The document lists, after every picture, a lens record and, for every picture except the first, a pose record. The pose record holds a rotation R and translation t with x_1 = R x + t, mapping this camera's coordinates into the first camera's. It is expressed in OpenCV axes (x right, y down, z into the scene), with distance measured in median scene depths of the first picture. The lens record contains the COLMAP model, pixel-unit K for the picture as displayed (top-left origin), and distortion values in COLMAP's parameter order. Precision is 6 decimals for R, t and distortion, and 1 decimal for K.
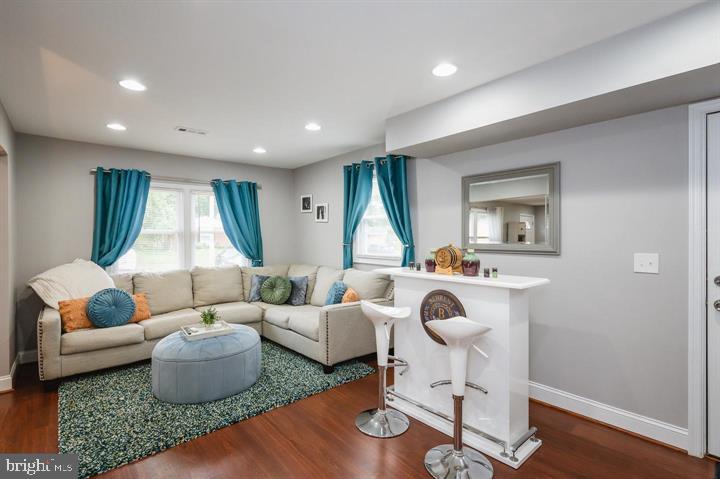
lens RADIAL K [[340.6, 0, 359.7], [0, 340.6, 238.4], [0, 0, 1]] dist [-0.004391, -0.001899]
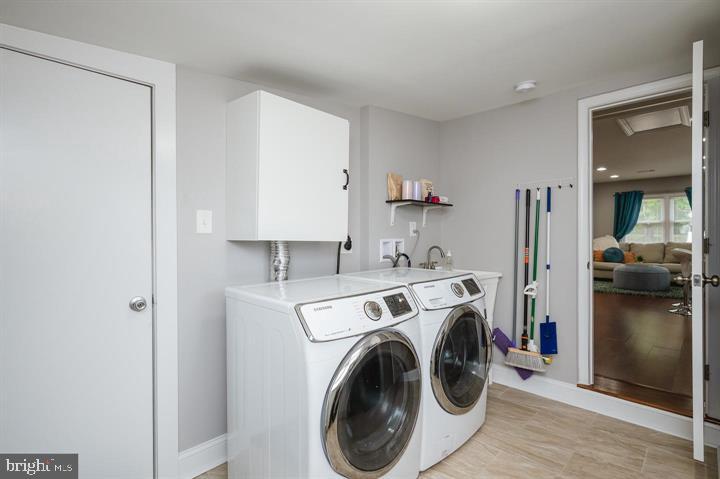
lens RADIAL K [[340.6, 0, 359.8], [0, 340.6, 236.3], [0, 0, 1]] dist [-0.004391, -0.001899]
pose [[0.071010, 0.013824, -0.997380, 1.191329], [0.001380, 0.999902, 0.013957, 0.032639], [0.997475, -0.002367, 0.070984, -0.726440]]
